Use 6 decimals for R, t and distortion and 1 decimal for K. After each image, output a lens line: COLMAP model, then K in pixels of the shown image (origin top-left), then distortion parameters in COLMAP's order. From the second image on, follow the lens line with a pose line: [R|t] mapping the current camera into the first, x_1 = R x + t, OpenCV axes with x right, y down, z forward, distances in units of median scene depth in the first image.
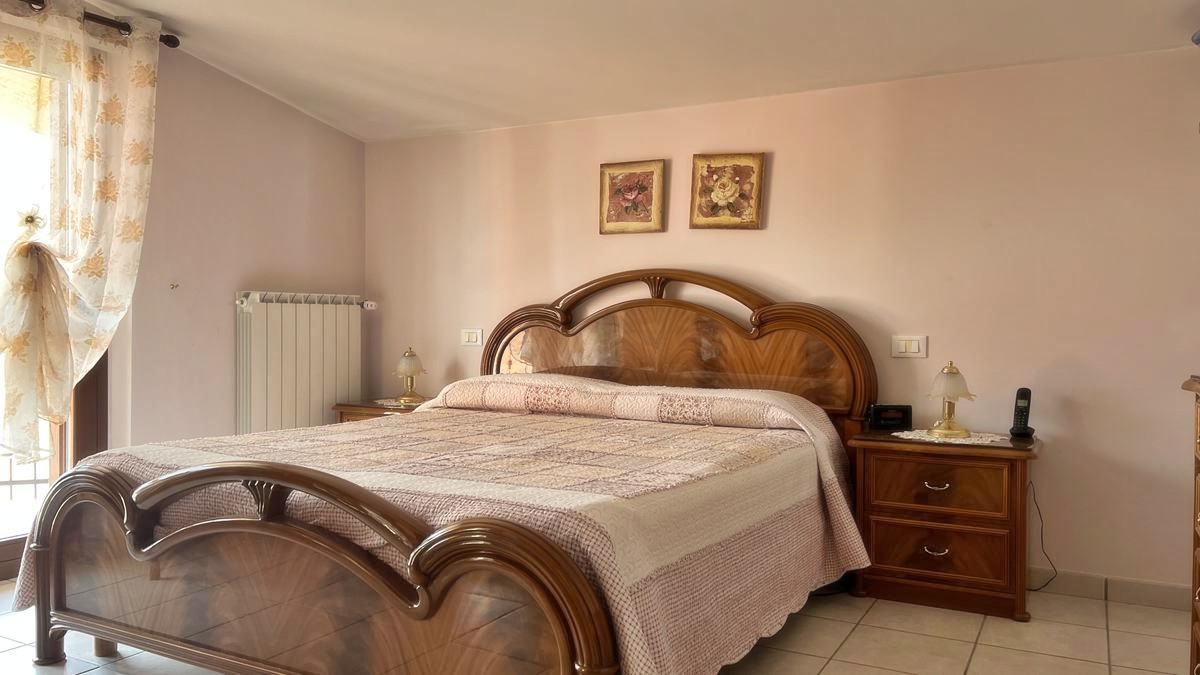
lens RADIAL K [[888.9, 0, 597.0], [0, 888.9, 334.2], [0, 0, 1]] dist [0.059877, -0.055494]
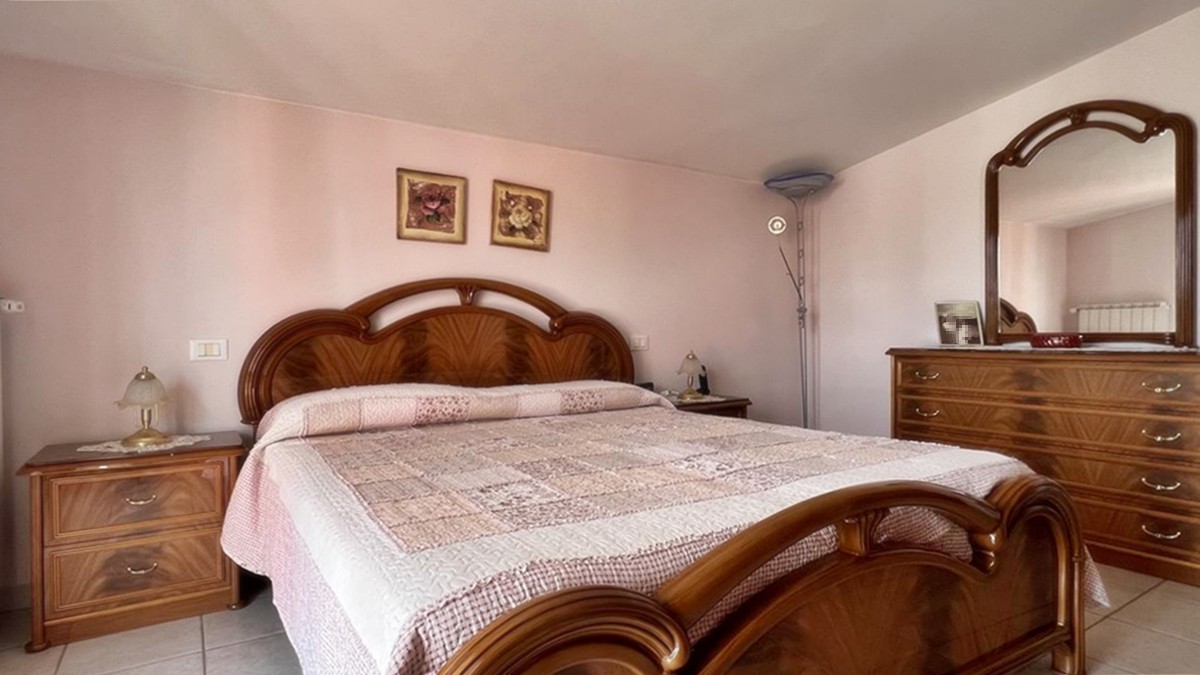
lens RADIAL K [[634.8, 0, 602.3], [0, 634.8, 335.3], [0, 0, 1]] dist [-0.015443, 0.003172]
pose [[0.476062, -0.010892, 0.879344, -0.577173], [0.025931, 0.999662, -0.001656, 0.000702], [-0.879029, 0.023591, 0.476183, 0.542919]]
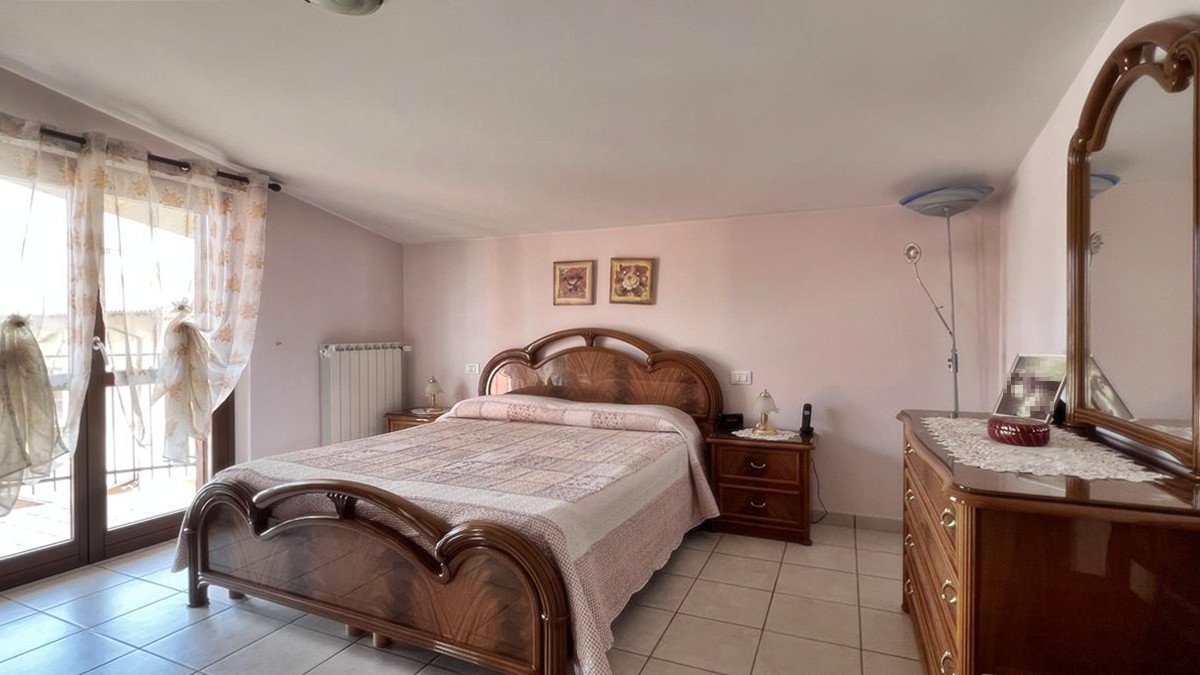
lens RADIAL K [[555.3, 0, 599.0], [0, 555.3, 338.7], [0, 0, 1]] dist [0.002293, 0.002009]
pose [[0.996336, -0.010156, 0.084923, -0.000867], [0.010267, 0.999947, -0.000875, -0.058456], [-0.084909, 0.001744, 0.996387, -0.002901]]
